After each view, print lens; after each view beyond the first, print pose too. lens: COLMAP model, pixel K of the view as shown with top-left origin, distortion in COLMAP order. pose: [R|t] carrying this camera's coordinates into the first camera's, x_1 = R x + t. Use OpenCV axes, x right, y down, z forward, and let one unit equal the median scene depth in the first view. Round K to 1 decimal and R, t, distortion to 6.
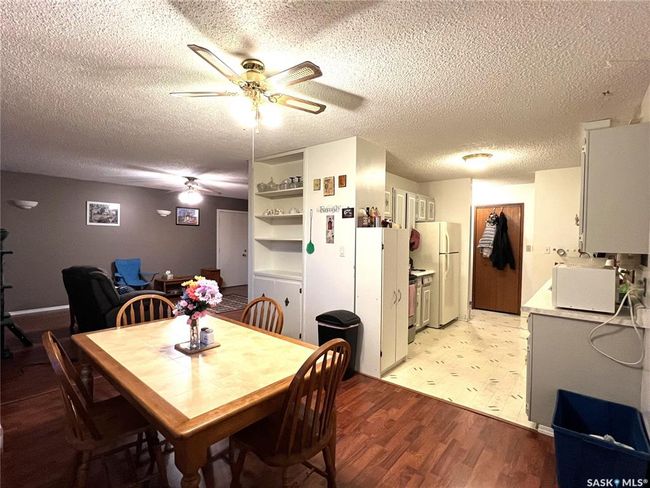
lens RADIAL K [[318.8, 0, 323.0], [0, 318.8, 245.9], [0, 0, 1]] dist [-0.004553, -0.000225]
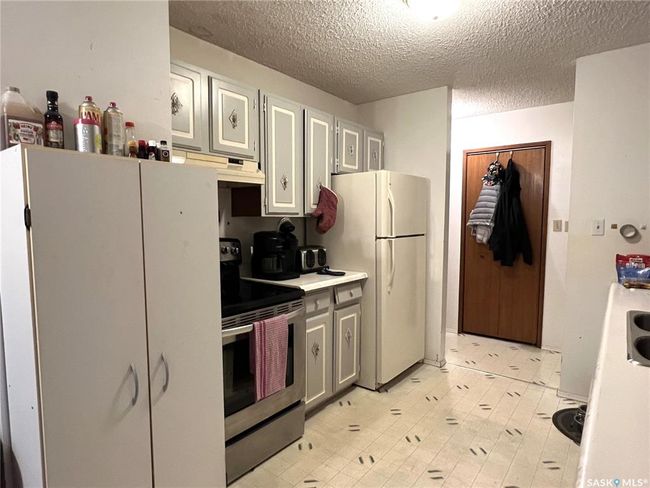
lens RADIAL K [[381.1, 0, 322.4], [0, 381.1, 248.1], [0, 0, 1]] dist [-0.000560, -0.000405]
pose [[0.999487, -0.013586, 0.028999, 0.240826], [0.012100, 0.998635, 0.050814, 0.008396], [-0.029650, -0.050437, 0.998287, 0.386037]]
